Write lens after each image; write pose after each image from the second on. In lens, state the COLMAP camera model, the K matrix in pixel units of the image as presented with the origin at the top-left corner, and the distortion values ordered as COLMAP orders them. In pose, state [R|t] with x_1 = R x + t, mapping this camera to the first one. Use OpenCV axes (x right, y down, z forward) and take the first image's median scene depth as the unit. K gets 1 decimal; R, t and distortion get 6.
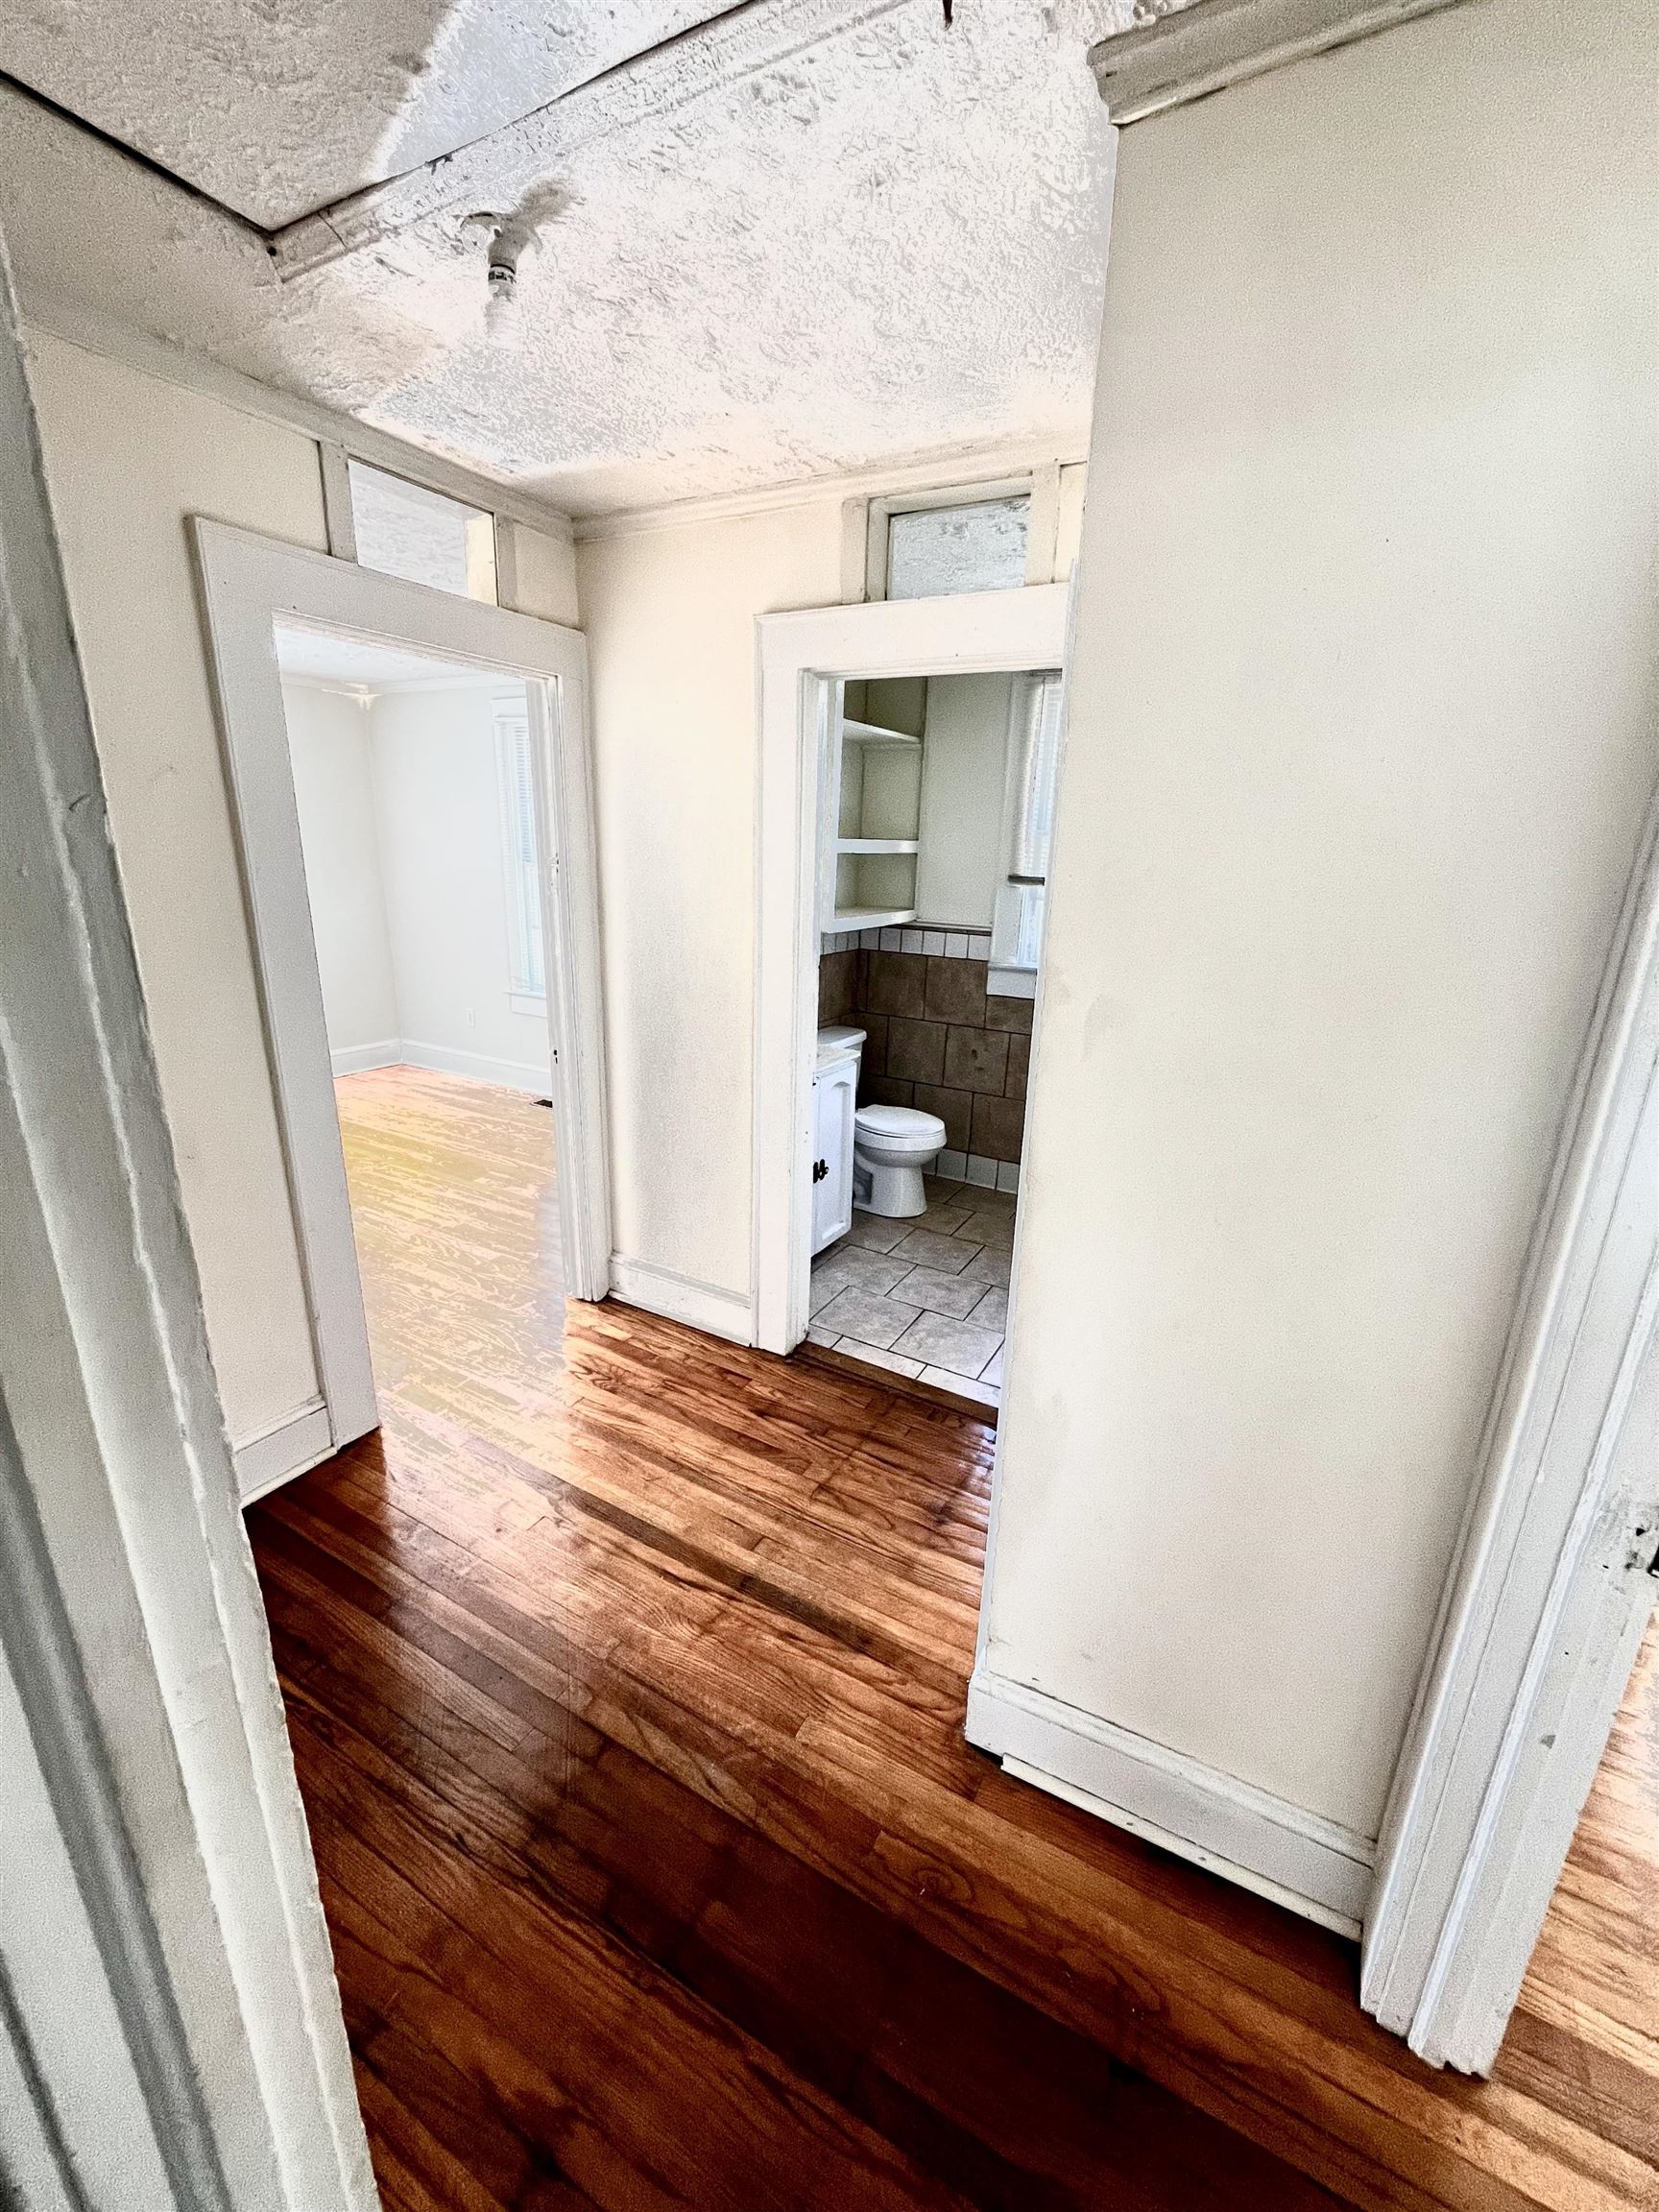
lens RADIAL K [[889.2, 0, 835.7], [0, 889.2, 1110.0], [0, 0, 1]] dist [-0.004017, 0.000026]
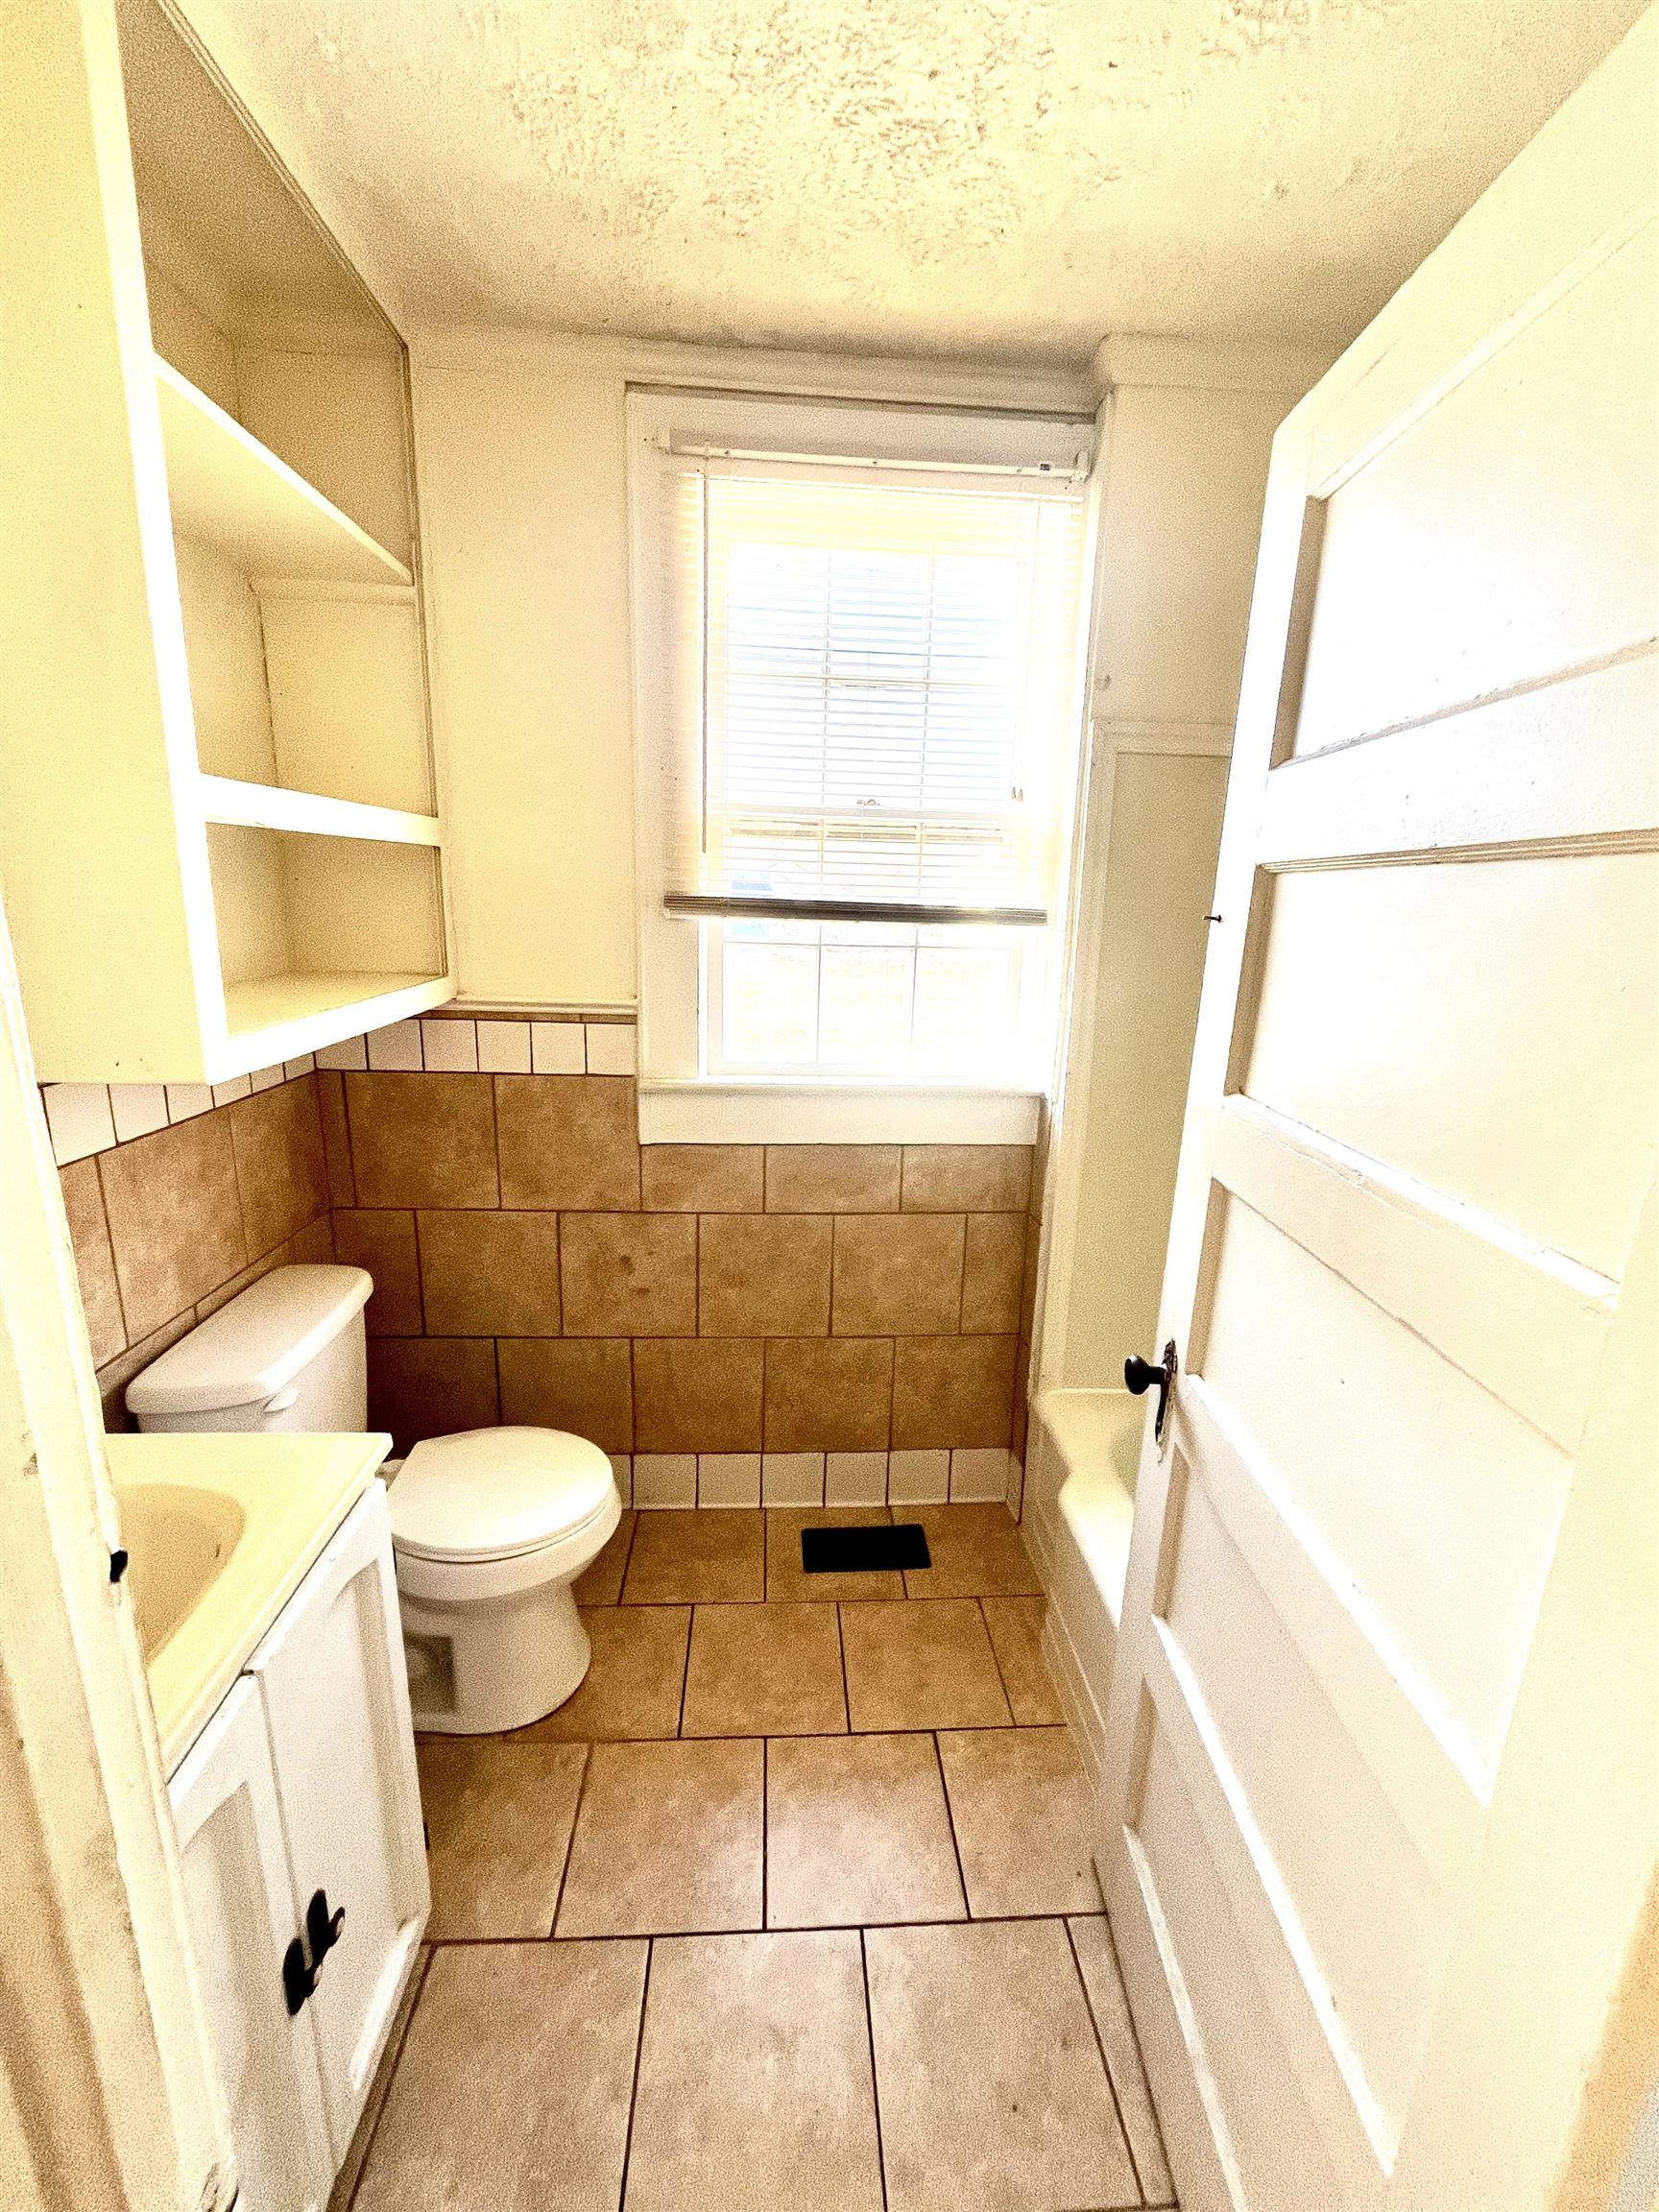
lens RADIAL K [[889.2, 0, 823.6], [0, 889.2, 1107.8], [0, 0, 1]] dist [-0.004017, 0.000026]
pose [[0.836864, -0.136742, 0.530057, 0.001626], [0.147058, 0.988862, 0.022925, -0.143724], [-0.527288, 0.058764, 0.847652, 0.534184]]
